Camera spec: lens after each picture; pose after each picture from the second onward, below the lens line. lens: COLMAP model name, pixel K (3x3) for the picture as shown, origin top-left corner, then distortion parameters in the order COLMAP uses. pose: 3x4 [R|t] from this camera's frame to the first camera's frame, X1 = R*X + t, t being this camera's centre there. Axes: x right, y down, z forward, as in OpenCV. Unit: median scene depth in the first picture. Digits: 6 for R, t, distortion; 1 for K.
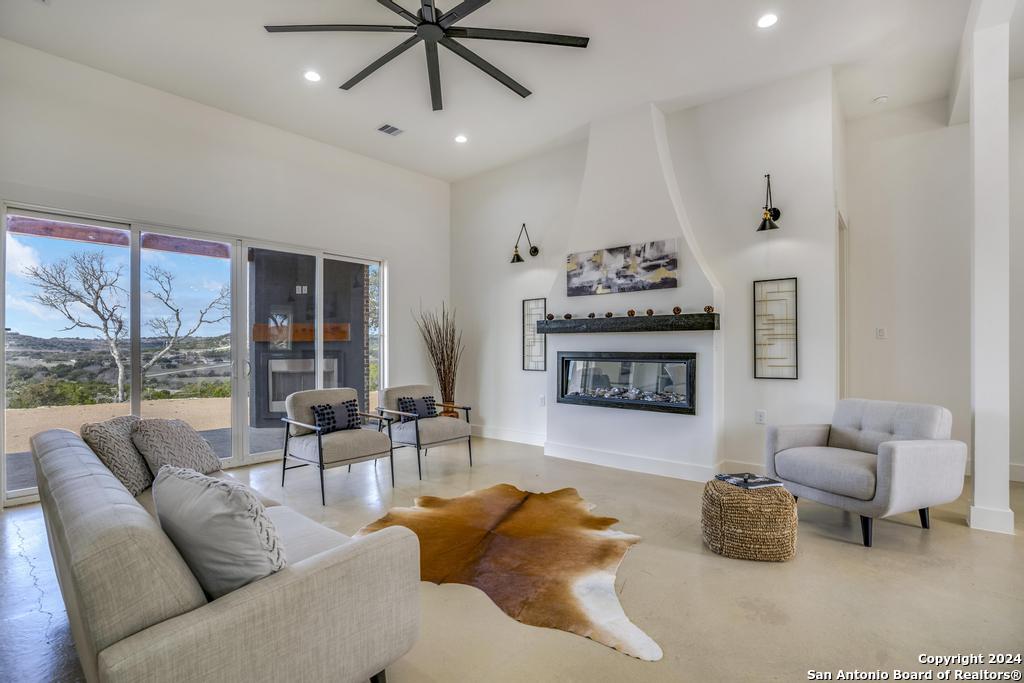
lens RADIAL K [[496.5, 0, 512.0], [0, 496.5, 341.5], [0, 0, 1]] dist [-0.003594, -0.000191]
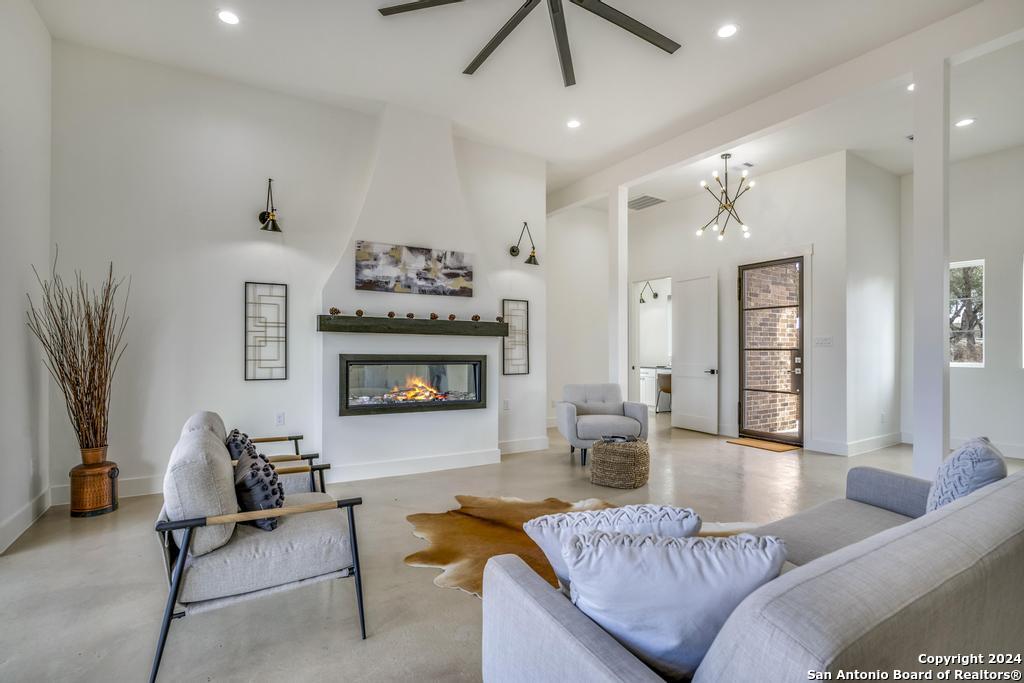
lens RADIAL K [[485.8, 0, 509.8], [0, 485.8, 350.3], [0, 0, 1]] dist [-0.001664, -0.000001]
pose [[0.324043, 0.005734, 0.946025, -0.640714], [-0.019114, 0.999817, 0.000487, 0.008942], [-0.945849, -0.018240, 0.324094, 0.521560]]
